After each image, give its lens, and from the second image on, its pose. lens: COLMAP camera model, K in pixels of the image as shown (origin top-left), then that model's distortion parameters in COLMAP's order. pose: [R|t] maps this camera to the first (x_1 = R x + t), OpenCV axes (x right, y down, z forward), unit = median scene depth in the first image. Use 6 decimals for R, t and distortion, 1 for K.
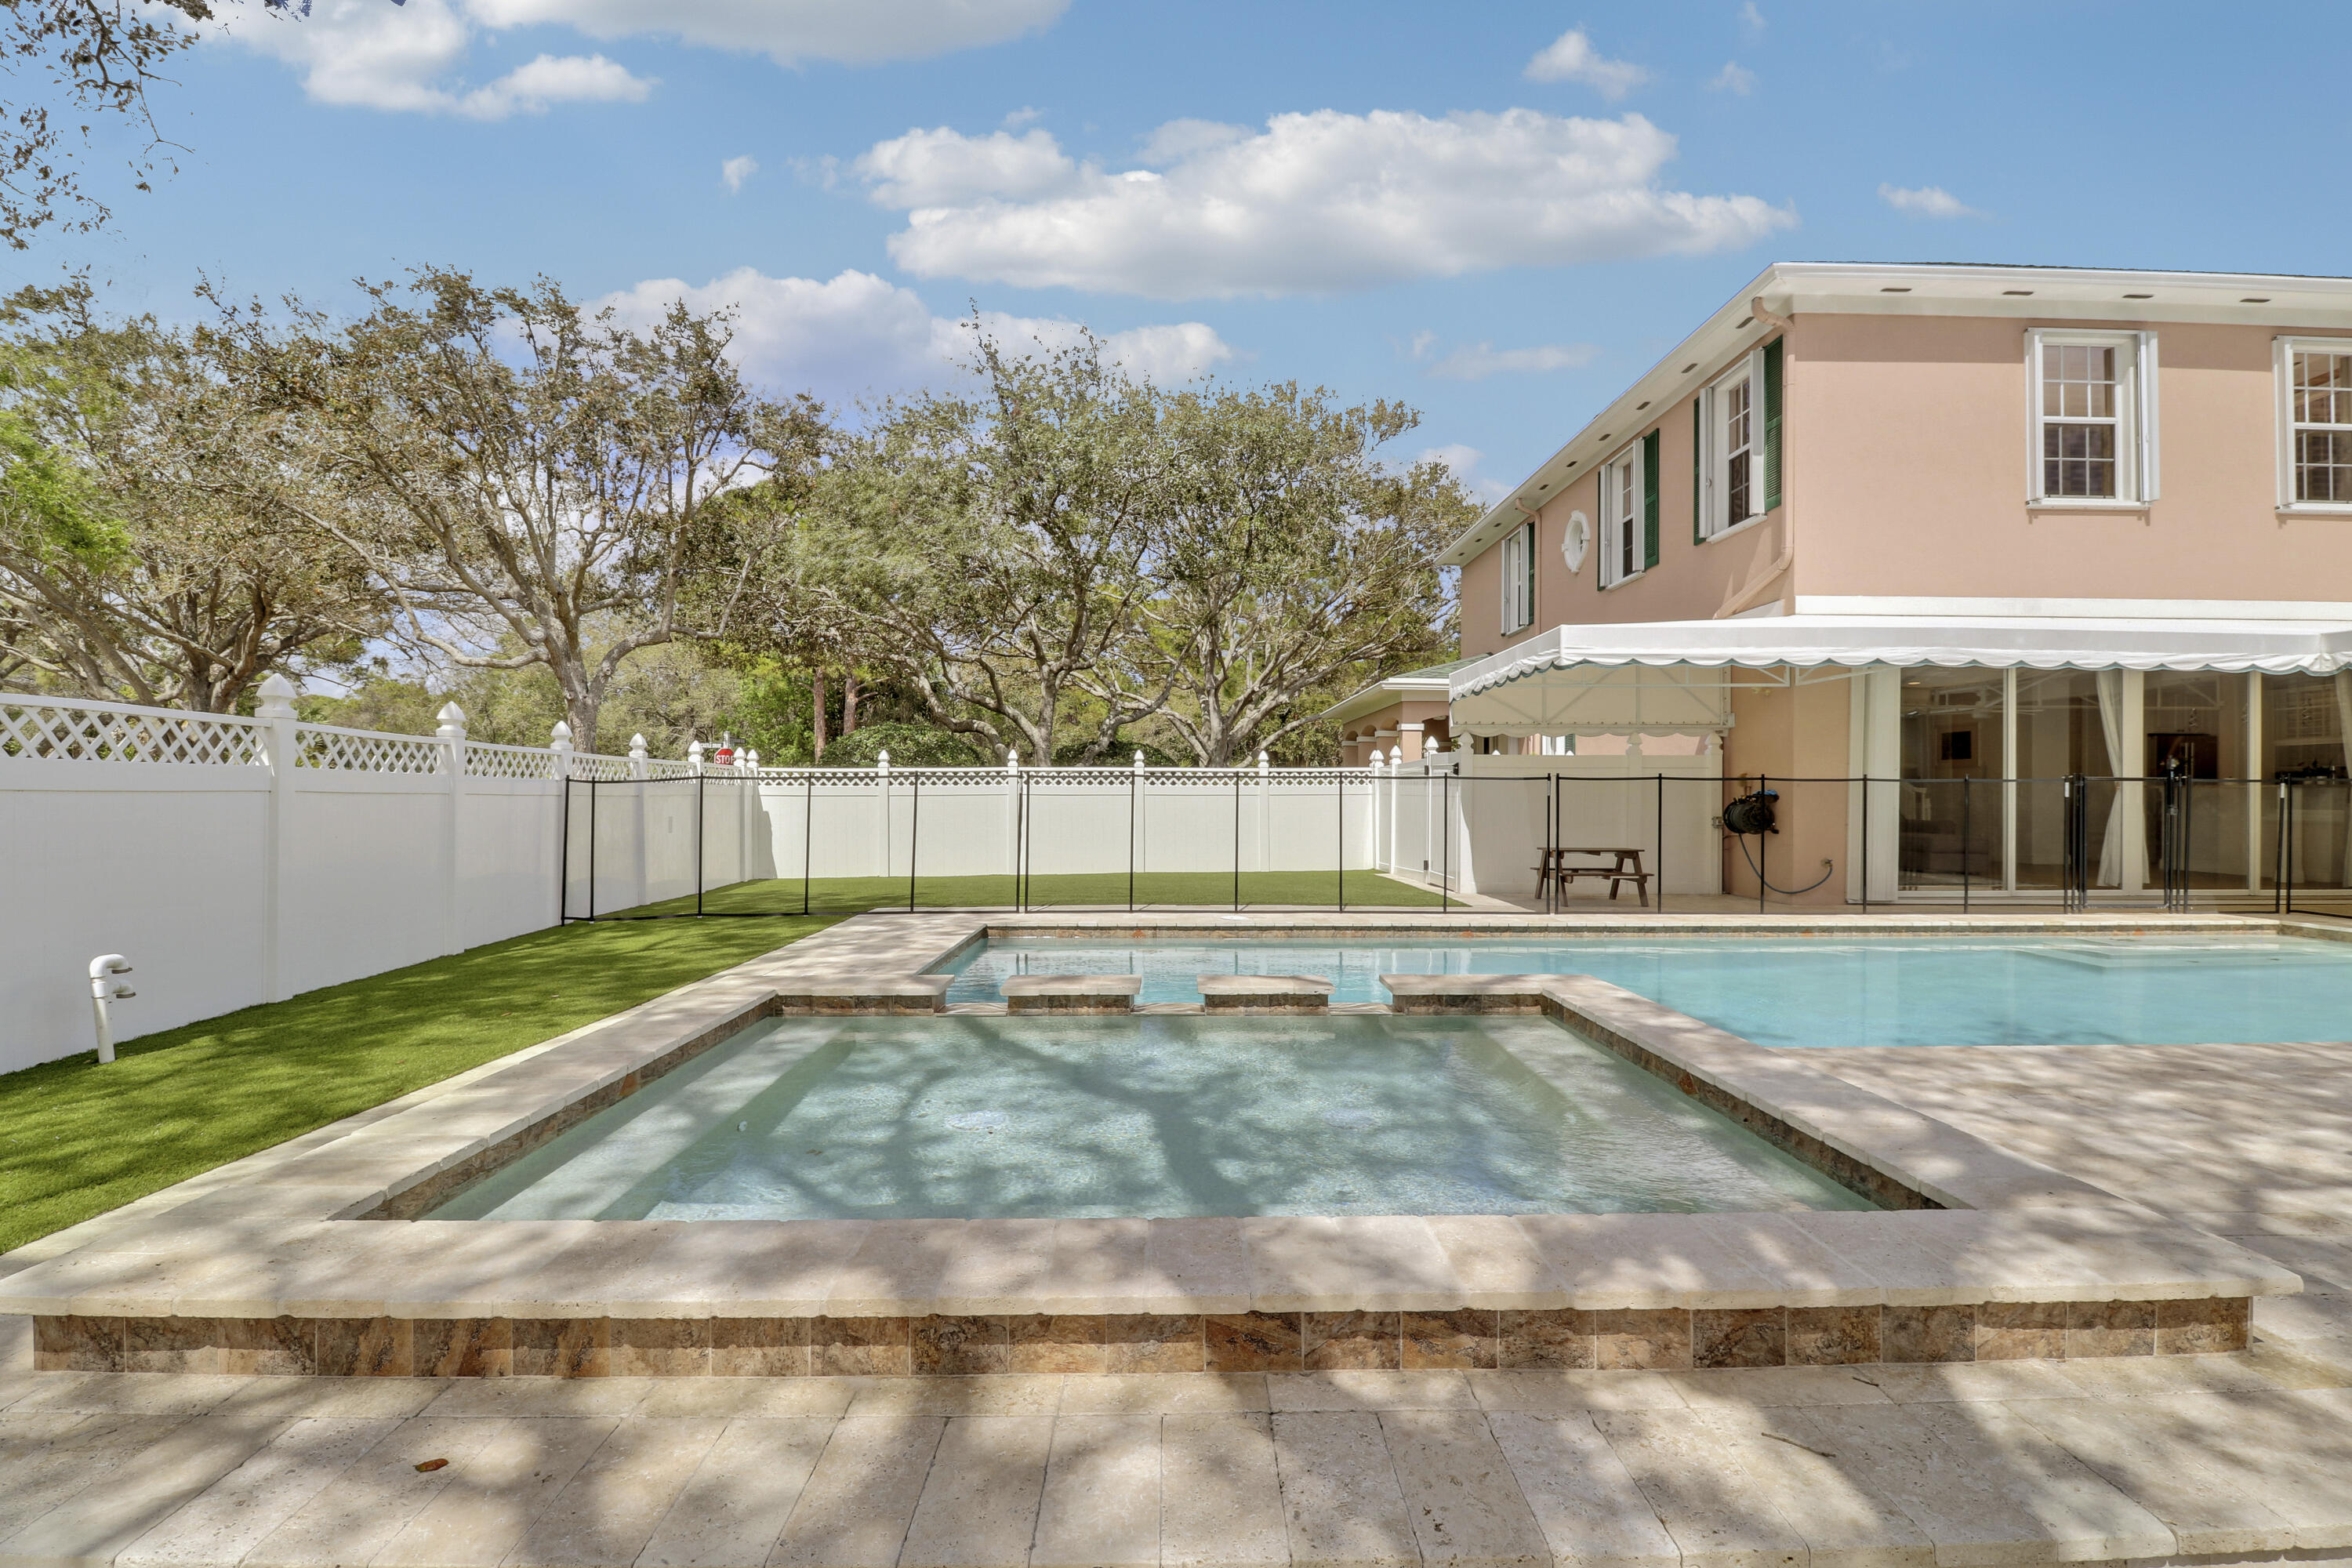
lens RADIAL K [[1116.8, 0, 1215.3], [0, 1116.8, 802.4], [0, 0, 1]] dist [-0.011286, -0.002457]
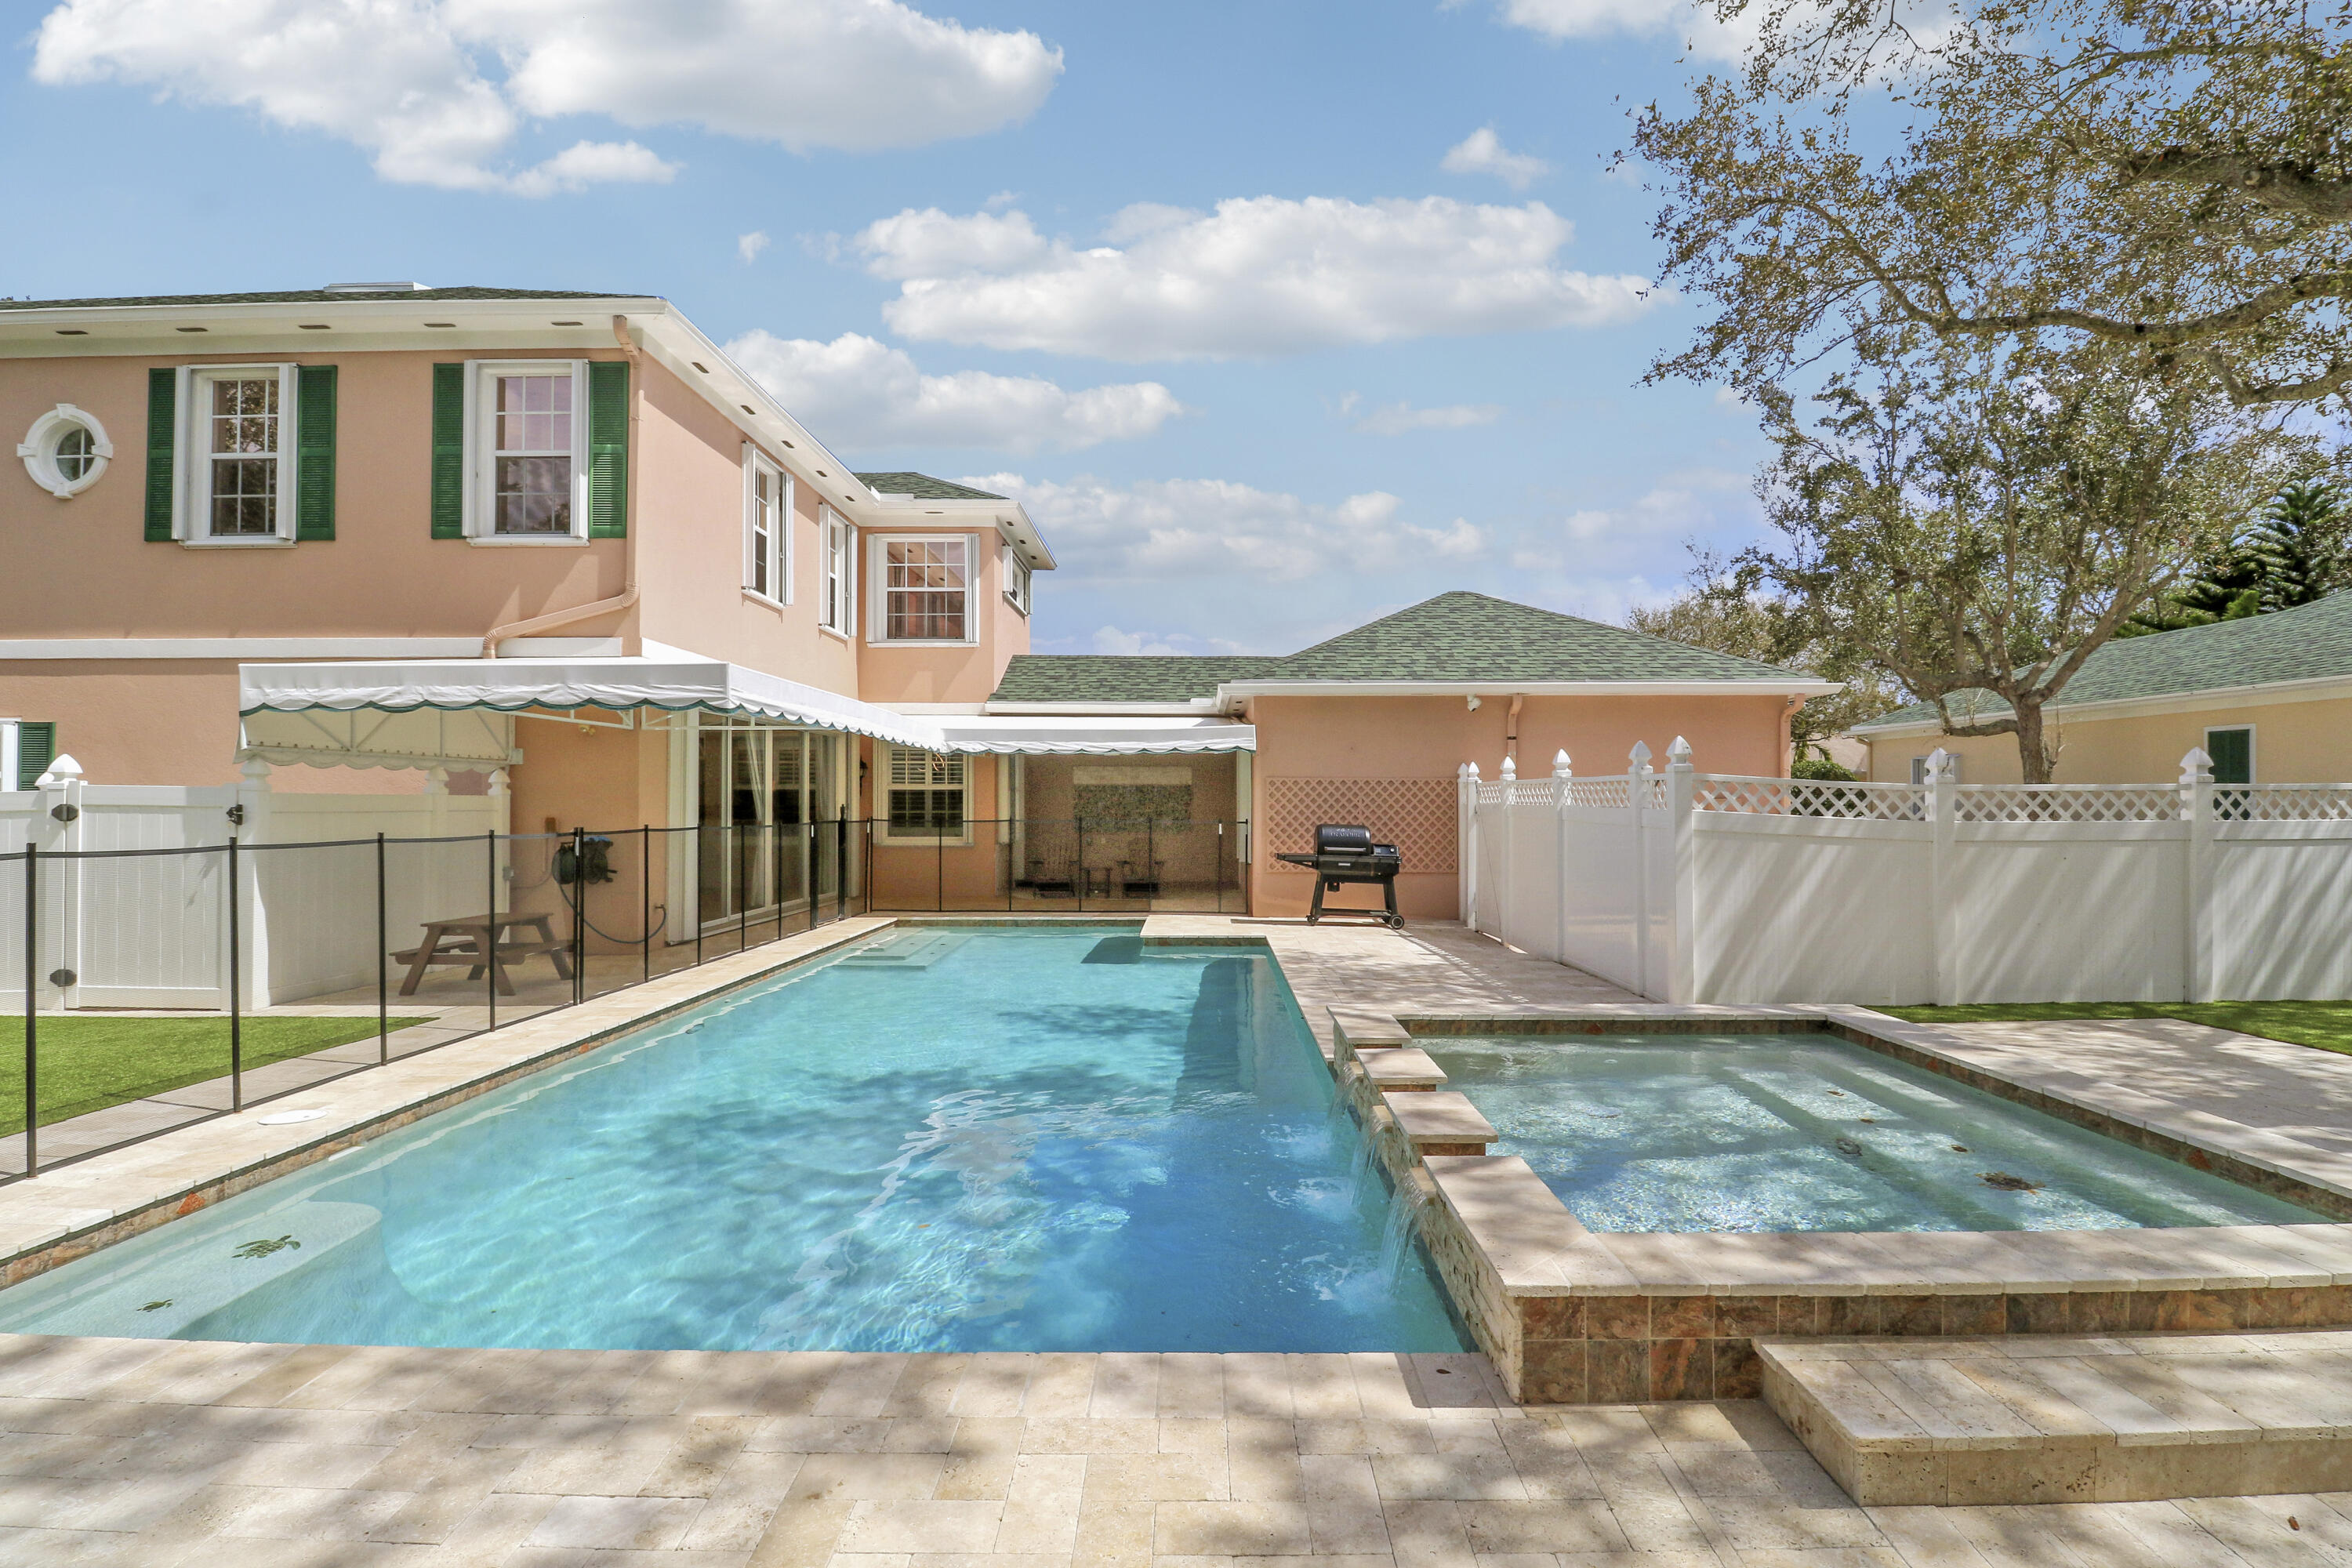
lens RADIAL K [[1116.0, 0, 1182.6], [0, 1116.0, 787.0], [0, 0, 1]] dist [-0.021832, 0.001735]
pose [[0.018974, 0.012898, 0.999737, -0.437526], [0.005603, 0.999900, -0.013007, -0.038399], [-0.999804, 0.005848, 0.018900, 0.500343]]
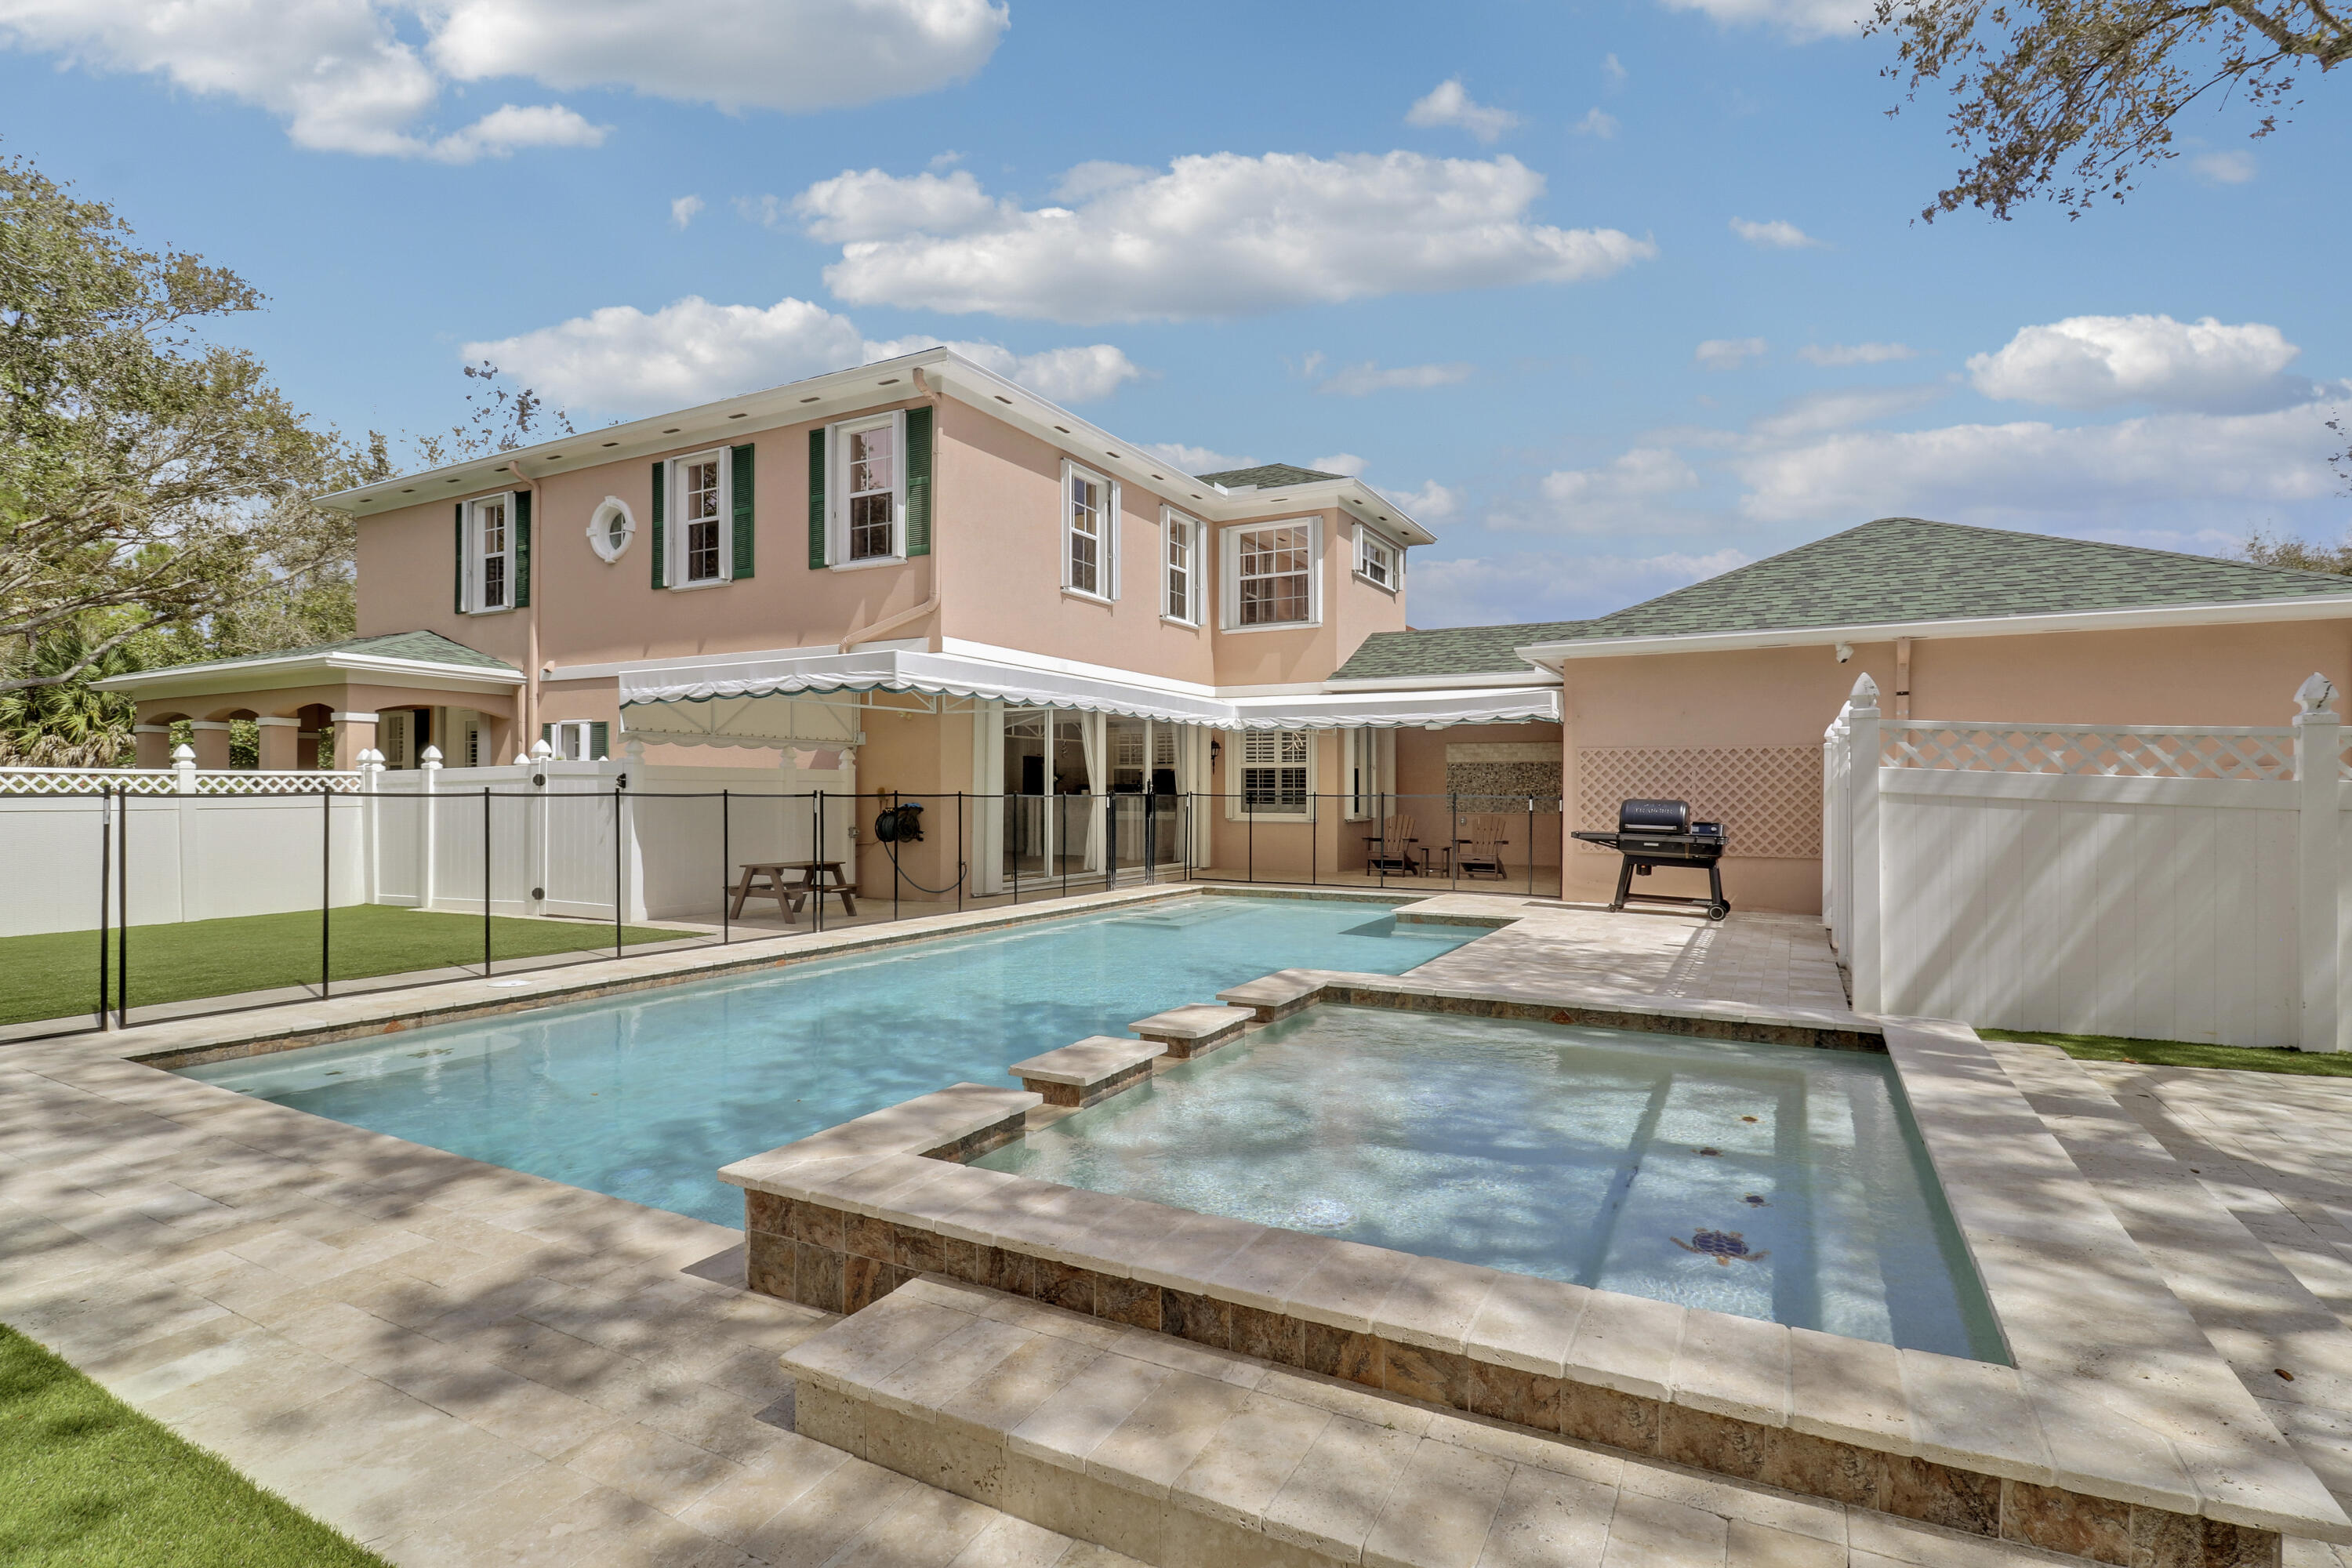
lens RADIAL K [[1116.8, 0, 1185.9], [0, 1116.8, 784.9], [0, 0, 1]] dist [-0.011286, -0.002457]
pose [[0.485465, 0.005126, 0.874241, -0.365957], [0.005510, 0.999945, -0.008923, -0.018497], [-0.874239, 0.009149, 0.485410, 0.212782]]
